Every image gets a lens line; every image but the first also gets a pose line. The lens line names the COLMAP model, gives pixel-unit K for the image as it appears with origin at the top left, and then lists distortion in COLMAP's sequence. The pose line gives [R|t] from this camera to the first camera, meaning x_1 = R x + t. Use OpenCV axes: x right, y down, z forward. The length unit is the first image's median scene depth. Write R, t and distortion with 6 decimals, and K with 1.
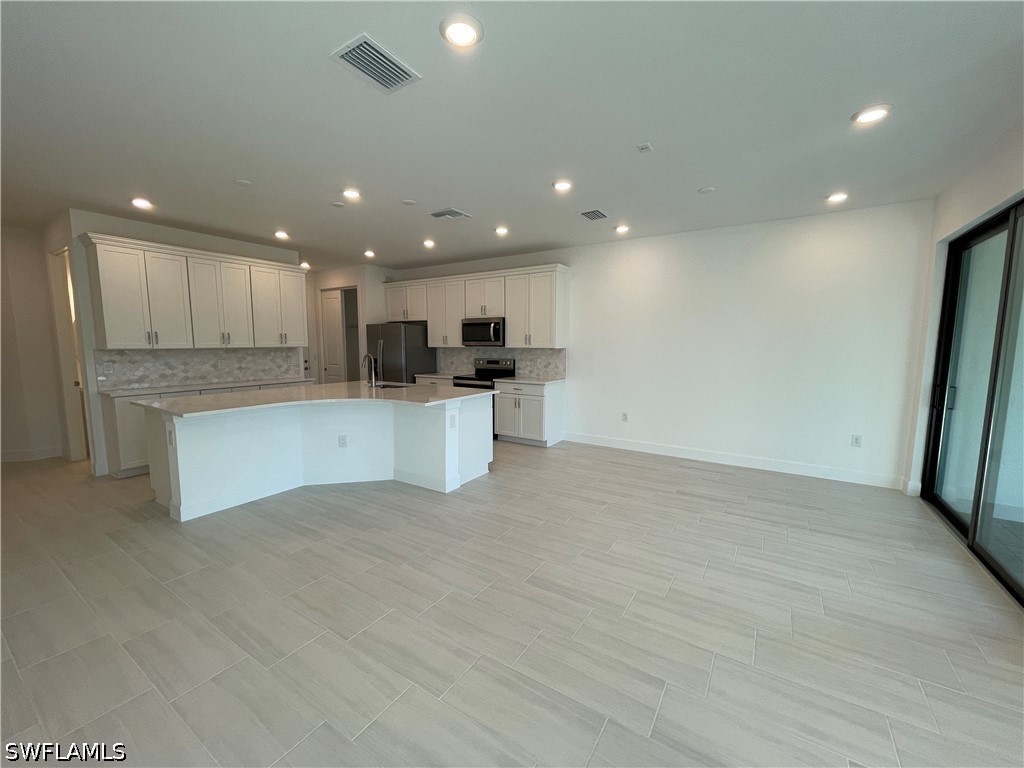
lens RADIAL K [[412.6, 0, 507.9], [0, 412.6, 386.0], [0, 0, 1]] dist [-0.001113, 0.000419]
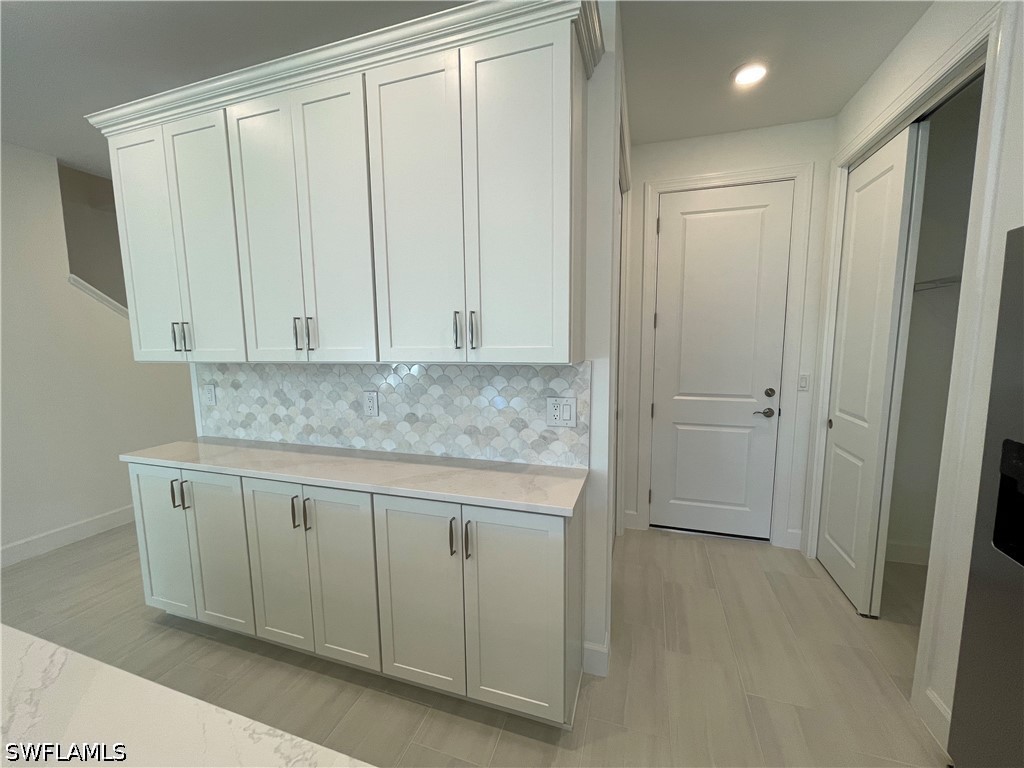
lens RADIAL K [[412.6, 0, 507.9], [0, 412.6, 386.0], [0, 0, 1]] dist [-0.001113, 0.000419]
pose [[0.252918, 0.106819, -0.961573, -0.279190], [-0.090279, 0.992155, 0.086471, -0.102335], [0.963266, 0.064940, 0.260577, 0.934923]]
